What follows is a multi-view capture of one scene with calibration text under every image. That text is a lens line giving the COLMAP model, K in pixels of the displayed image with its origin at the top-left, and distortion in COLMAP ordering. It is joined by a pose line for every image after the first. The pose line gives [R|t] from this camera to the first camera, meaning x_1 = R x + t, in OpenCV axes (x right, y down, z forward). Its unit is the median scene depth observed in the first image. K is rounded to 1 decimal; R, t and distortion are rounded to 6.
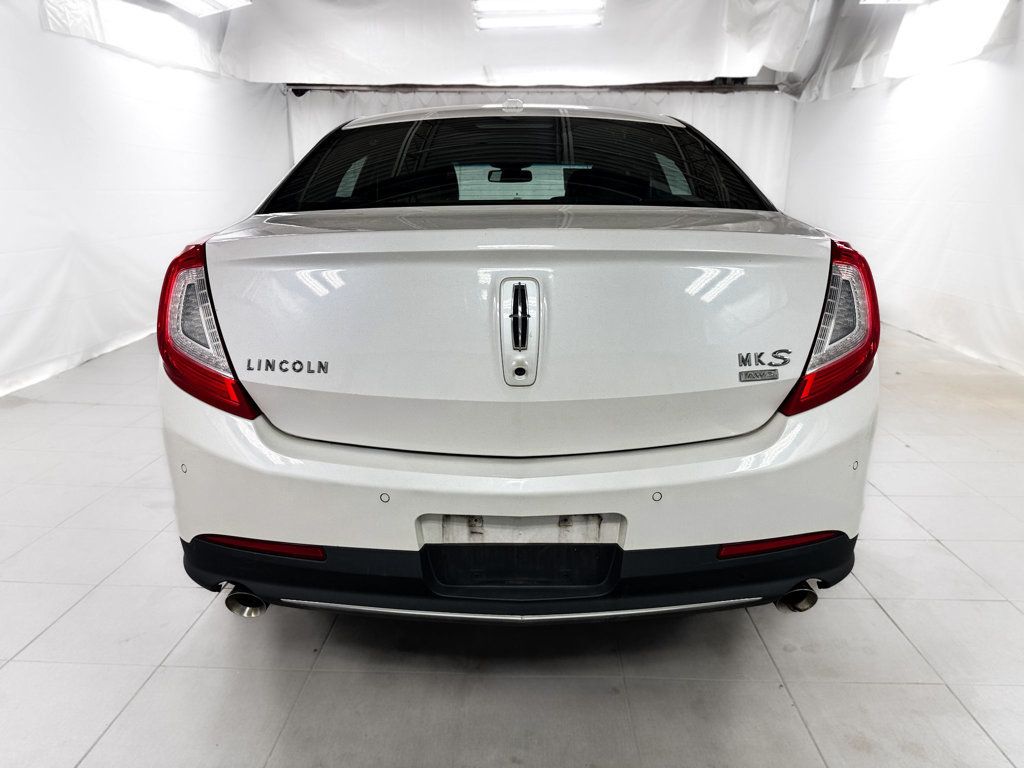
lens RADIAL K [[738.0, 0, 512.0], [0, 738.0, 384.0], [0, 0, 1]] dist [0.016662, -0.018761]
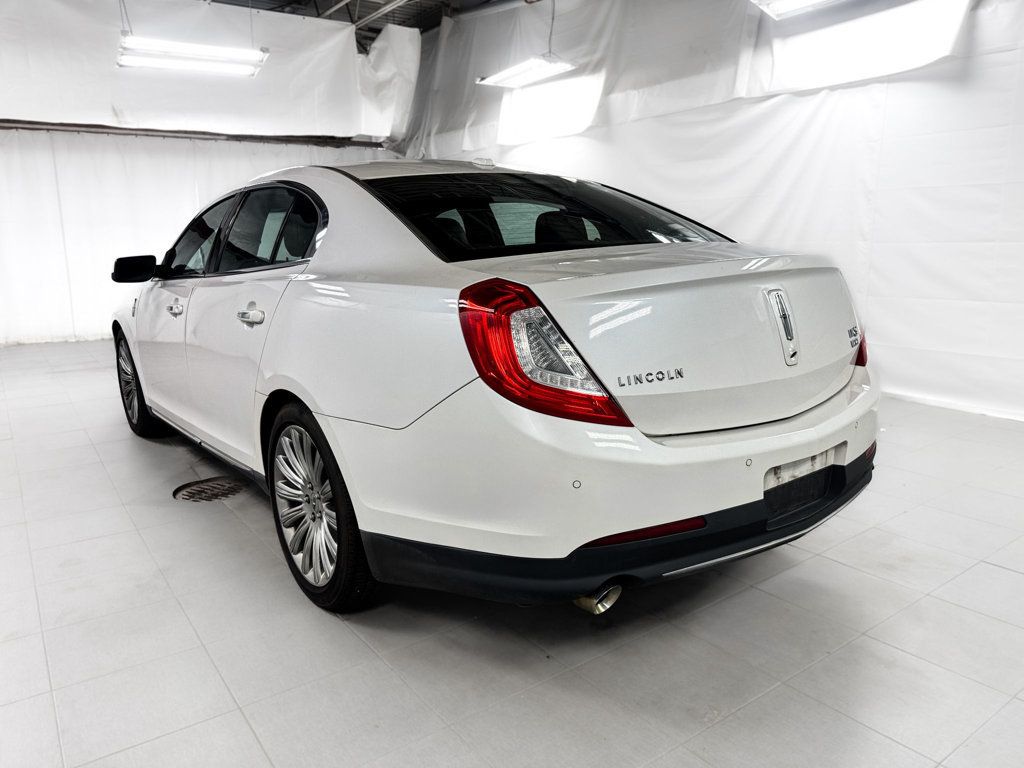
lens RADIAL K [[738.0, 0, 512.0], [0, 738.0, 384.0], [0, 0, 1]] dist [0.016662, -0.018761]
pose [[0.795604, -0.138921, 0.589673, -0.809449], [0.174695, 0.984615, -0.003738, -0.033019], [-0.580082, 0.105987, 0.807633, 0.105867]]
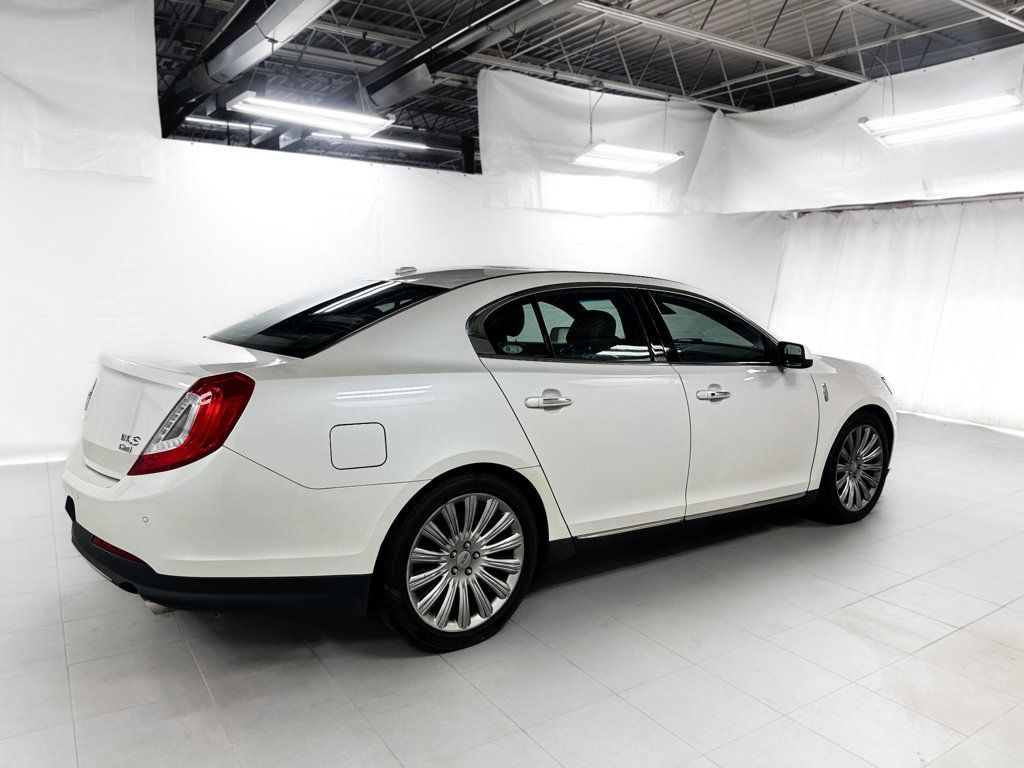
lens RADIAL K [[731.6, 0, 512.0], [0, 731.6, 384.0], [0, 0, 1]] dist [0.093474, -0.147959]
pose [[0.582567, 0.112618, -0.804943, 1.496723], [-0.218755, 0.975536, -0.021836, -0.211635], [0.782792, 0.188806, 0.592950, 0.441873]]
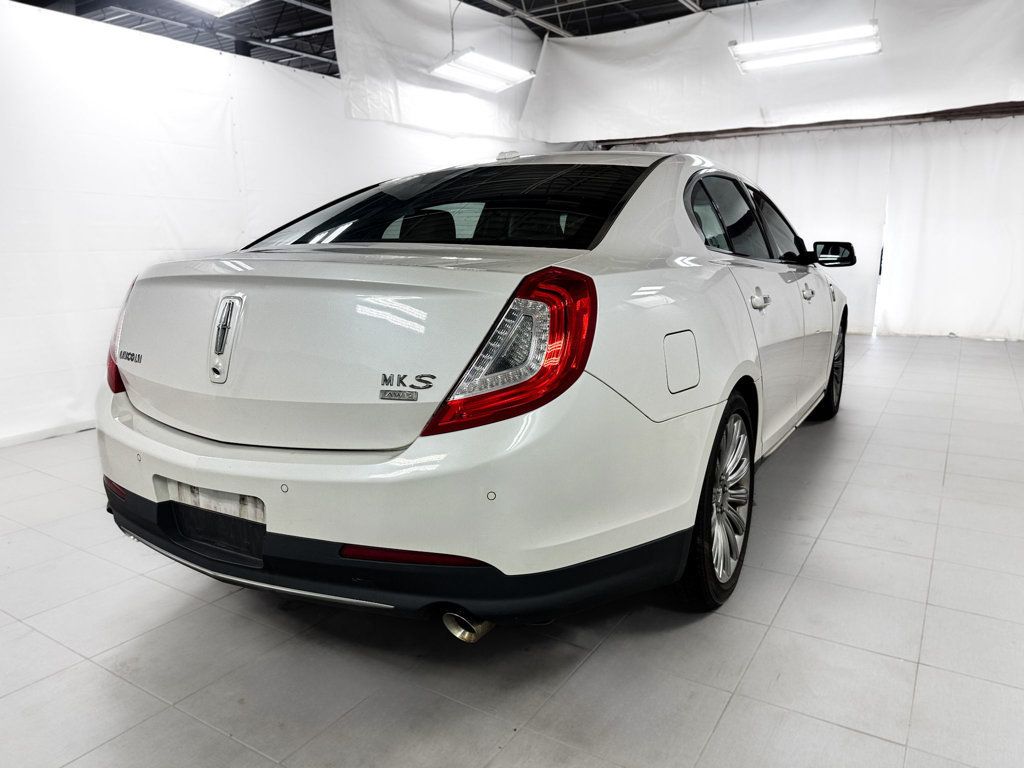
lens RADIAL K [[738.0, 0, 512.0], [0, 738.0, 384.0], [0, 0, 1]] dist [0.016662, -0.018761]
pose [[0.864552, 0.084837, -0.495331, 0.679339], [-0.115109, 0.992873, -0.030860, -0.009586], [0.489183, 0.083697, 0.868156, 0.100058]]
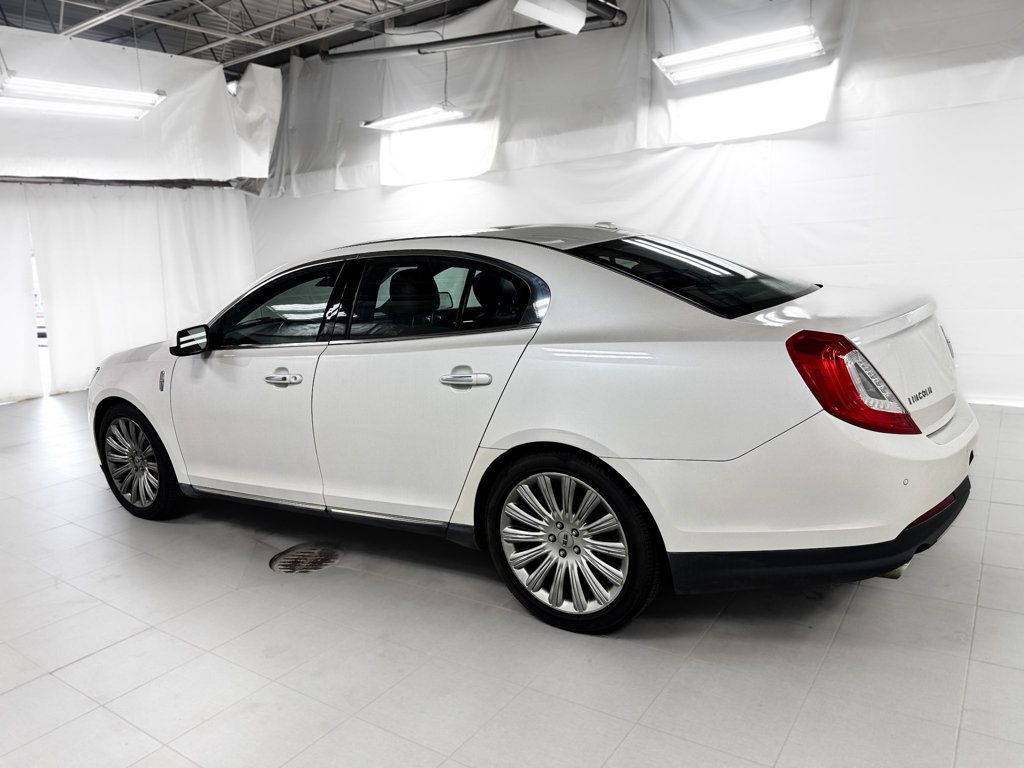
lens RADIAL K [[731.6, 0, 512.0], [0, 731.6, 384.0], [0, 0, 1]] dist [0.093474, -0.147959]
pose [[0.543321, -0.191893, 0.817300, -1.455478], [0.274468, 0.960630, 0.043086, -0.253504], [-0.793391, 0.200914, 0.574600, 0.529026]]
